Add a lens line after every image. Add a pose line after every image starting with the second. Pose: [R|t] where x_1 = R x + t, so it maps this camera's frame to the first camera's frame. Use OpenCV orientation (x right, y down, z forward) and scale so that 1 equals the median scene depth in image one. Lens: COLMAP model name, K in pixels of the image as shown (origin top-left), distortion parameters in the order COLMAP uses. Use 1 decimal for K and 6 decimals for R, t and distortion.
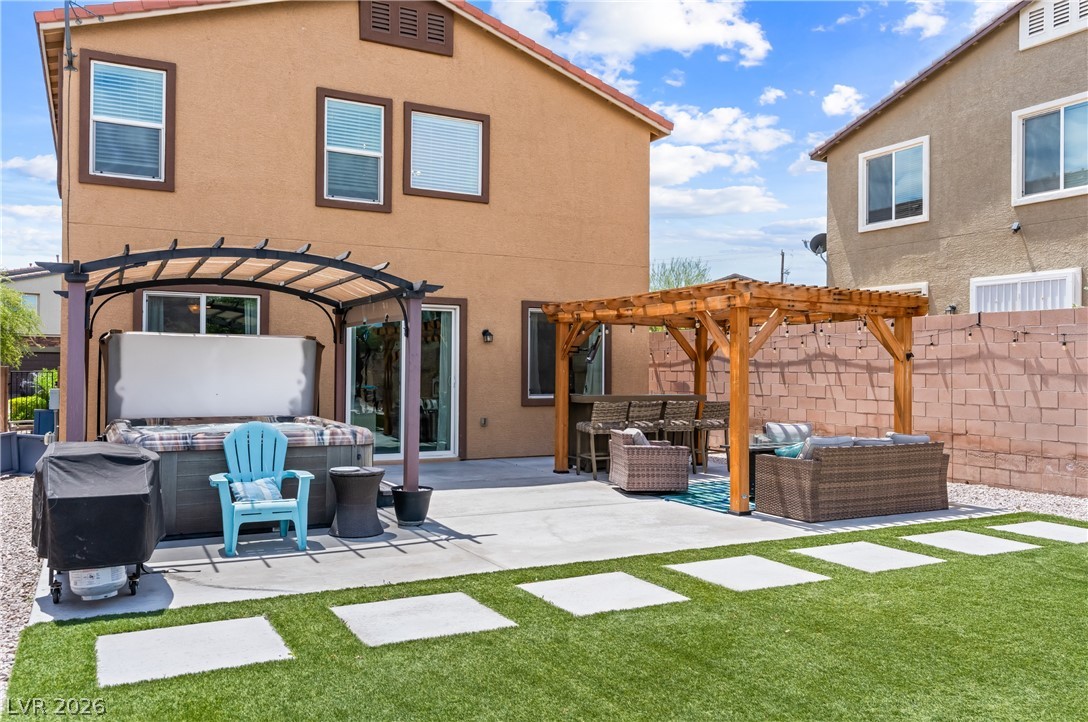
lens RADIAL K [[855.3, 0, 544.0], [0, 855.3, 361.0], [0, 0, 1]] dist [-0.000994, 0.005727]
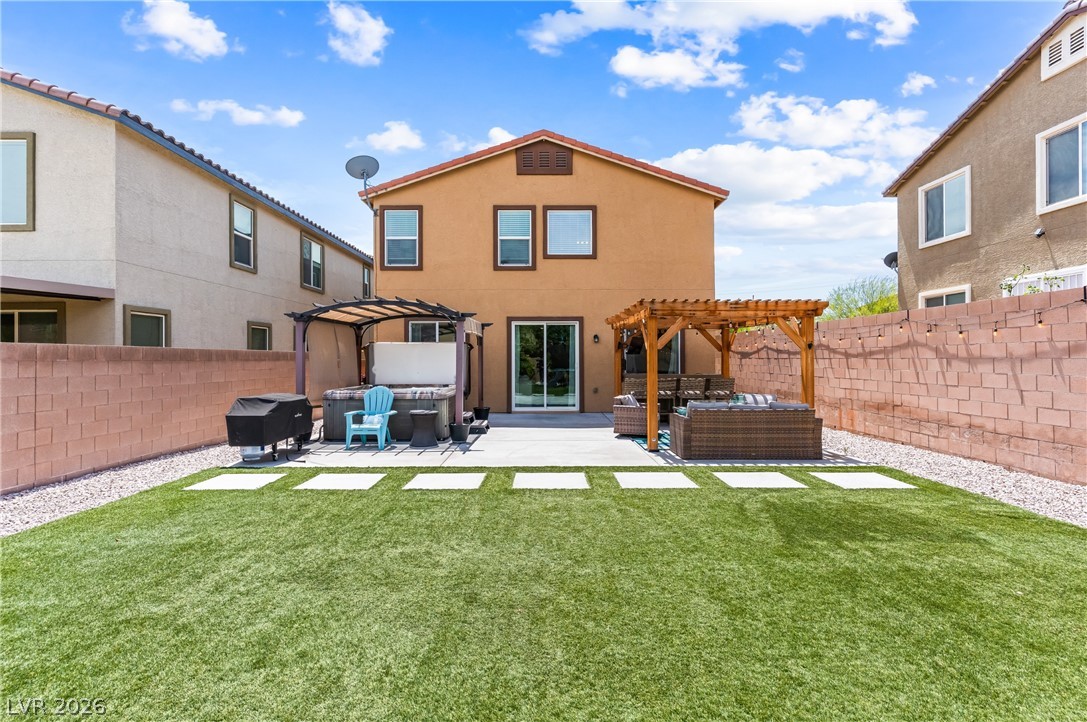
lens RADIAL K [[530.8, 0, 543.5], [0, 530.8, 355.7], [0, 0, 1]] dist [-0.001481, 0.000059]
pose [[0.882883, -0.013325, -0.469404, 0.344063], [0.014605, 0.999893, -0.000915, 0.003624], [0.469366, -0.006047, 0.882983, 0.044834]]
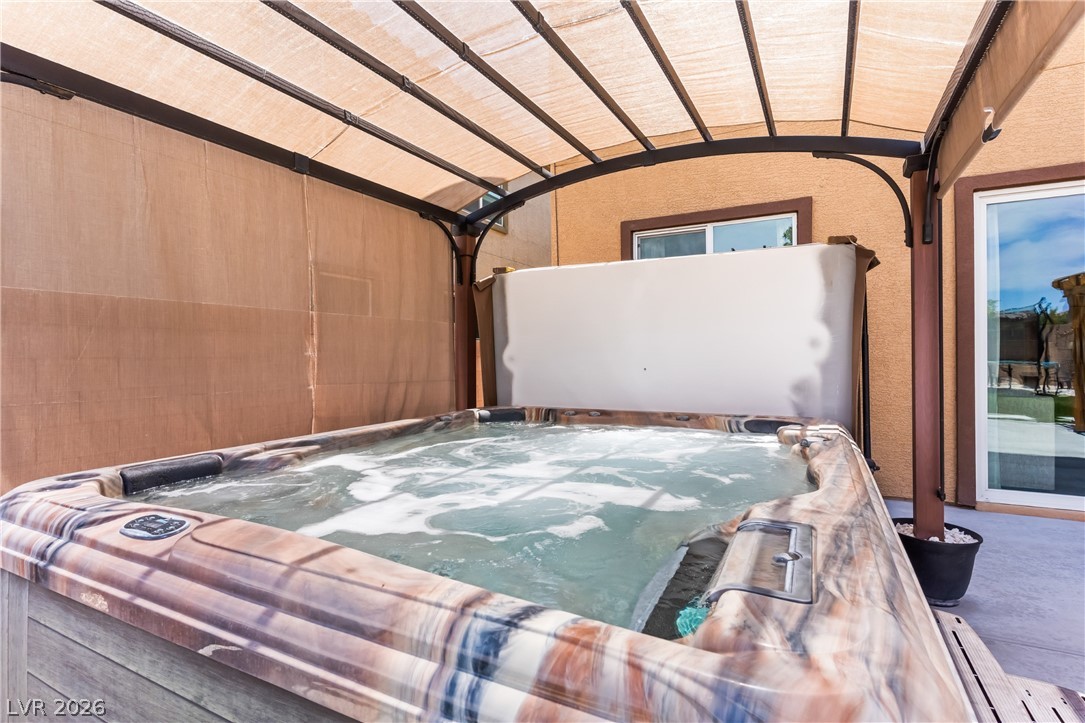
lens RADIAL K [[529.8, 0, 542.5], [0, 529.8, 356.2], [0, 0, 1]] dist [-0.001481, 0.000059]
pose [[0.560695, -0.013213, -0.827917, -0.110491], [0.022580, 0.999745, -0.000663, 0.022918], [0.827715, -0.018322, 0.560850, 0.586050]]
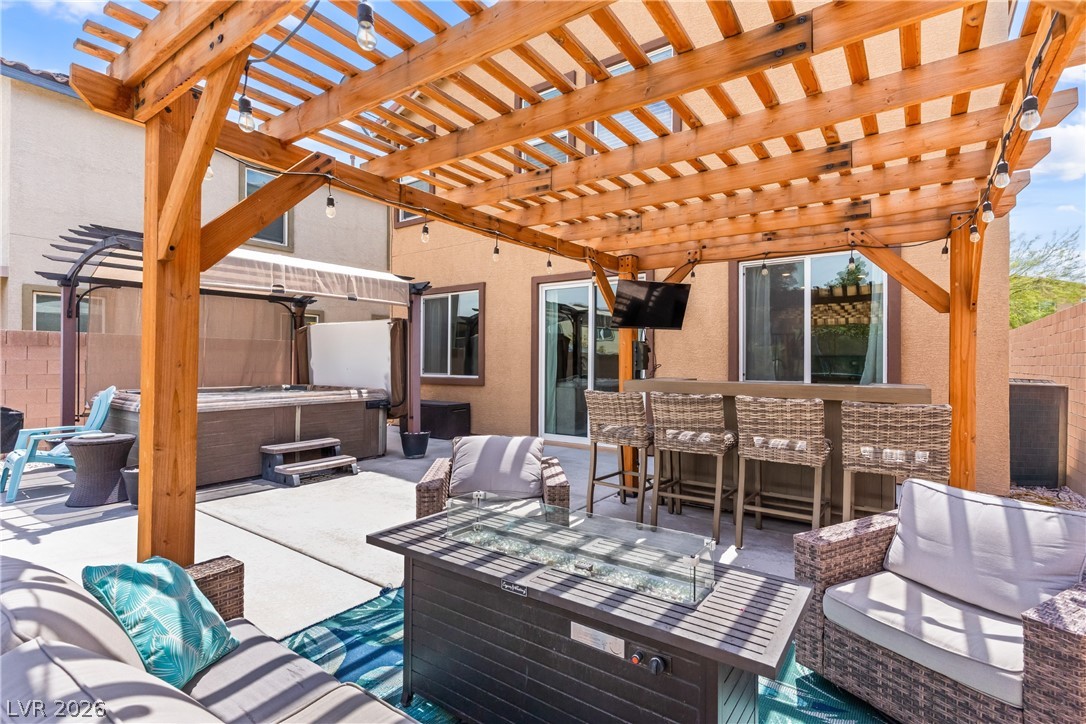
lens RADIAL K [[514.4, 0, 545.2], [0, 514.4, 358.8], [0, 0, 1]] dist [0.002734, 0.000890]
pose [[0.444685, -0.011363, -0.895615, 0.332266], [0.006810, 0.999934, -0.009305, 0.025711], [0.895661, -0.001961, 0.444732, 0.710713]]
